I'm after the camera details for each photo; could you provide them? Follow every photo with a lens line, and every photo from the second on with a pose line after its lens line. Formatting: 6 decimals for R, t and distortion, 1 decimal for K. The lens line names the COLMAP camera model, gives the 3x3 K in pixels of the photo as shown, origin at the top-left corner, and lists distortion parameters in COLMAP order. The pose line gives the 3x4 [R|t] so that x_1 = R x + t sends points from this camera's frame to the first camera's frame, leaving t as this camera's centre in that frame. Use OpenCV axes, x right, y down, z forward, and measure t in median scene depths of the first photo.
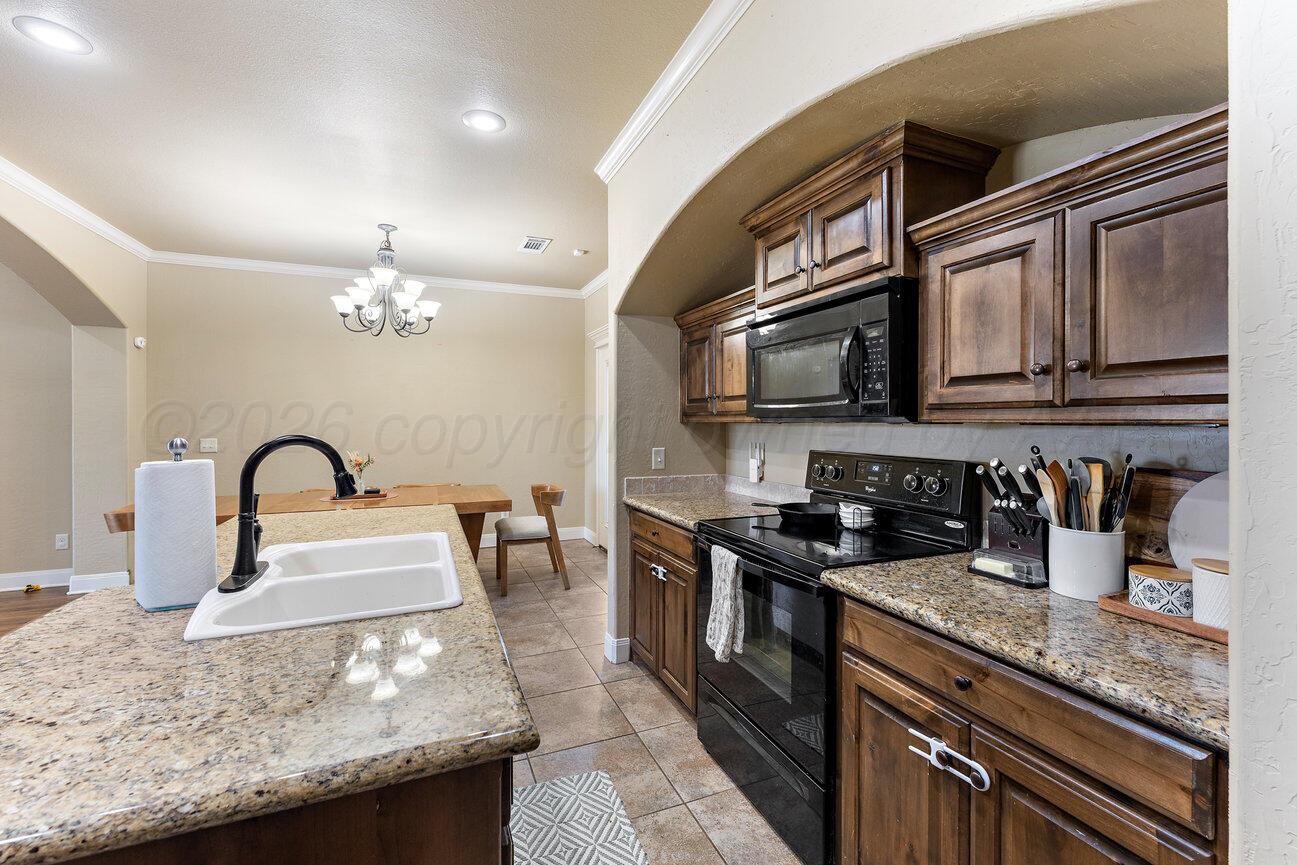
lens RADIAL K [[536.3, 0, 642.2], [0, 536.3, 430.1], [0, 0, 1]] dist [0.000816, 0.000053]
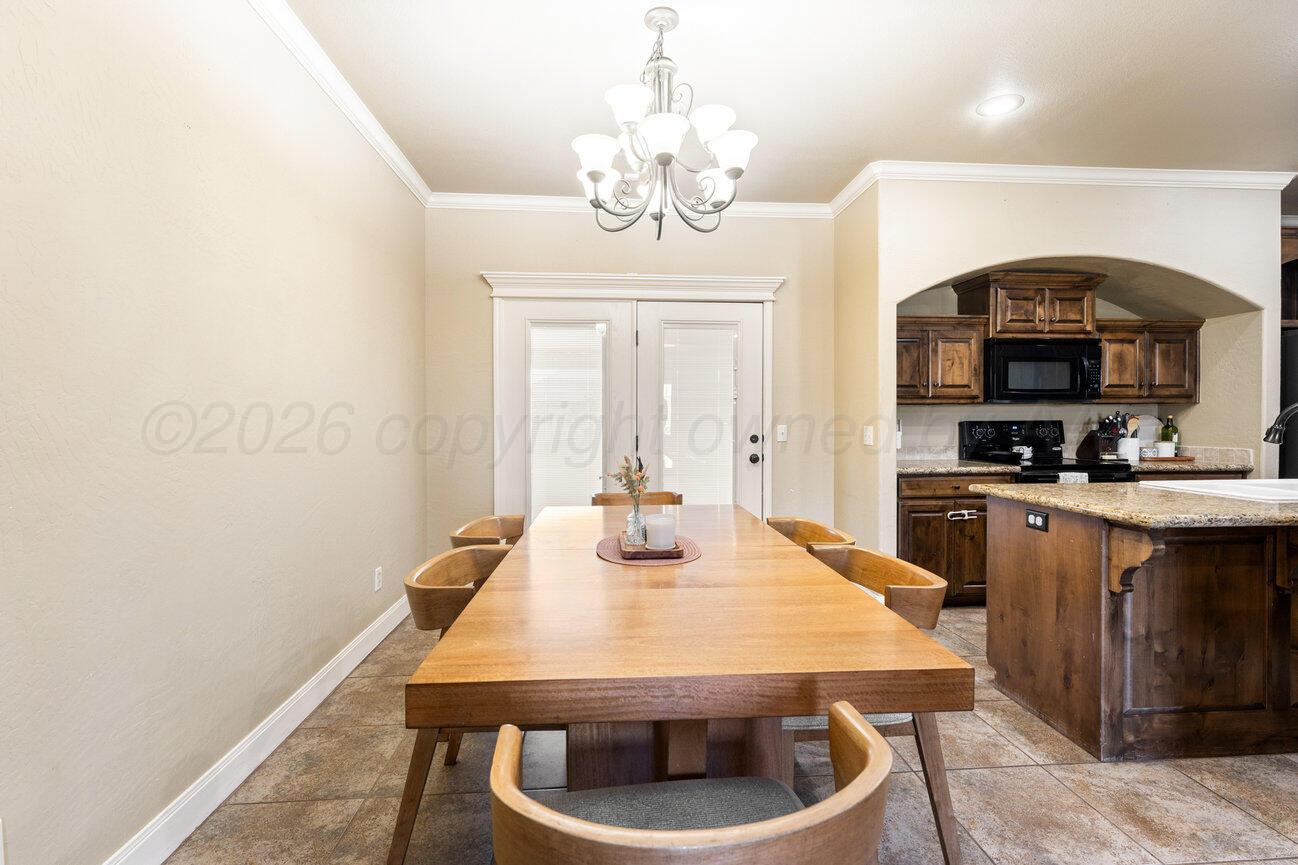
lens RADIAL K [[586.7, 0, 649.0], [0, 586.7, 416.1], [0, 0, 1]] dist [-0.000599, -0.000058]
pose [[0.313237, -0.004996, 0.949662, -2.354633], [0.020458, 0.999790, -0.001488, 0.007154], [-0.949455, 0.019894, 0.313273, 1.924273]]
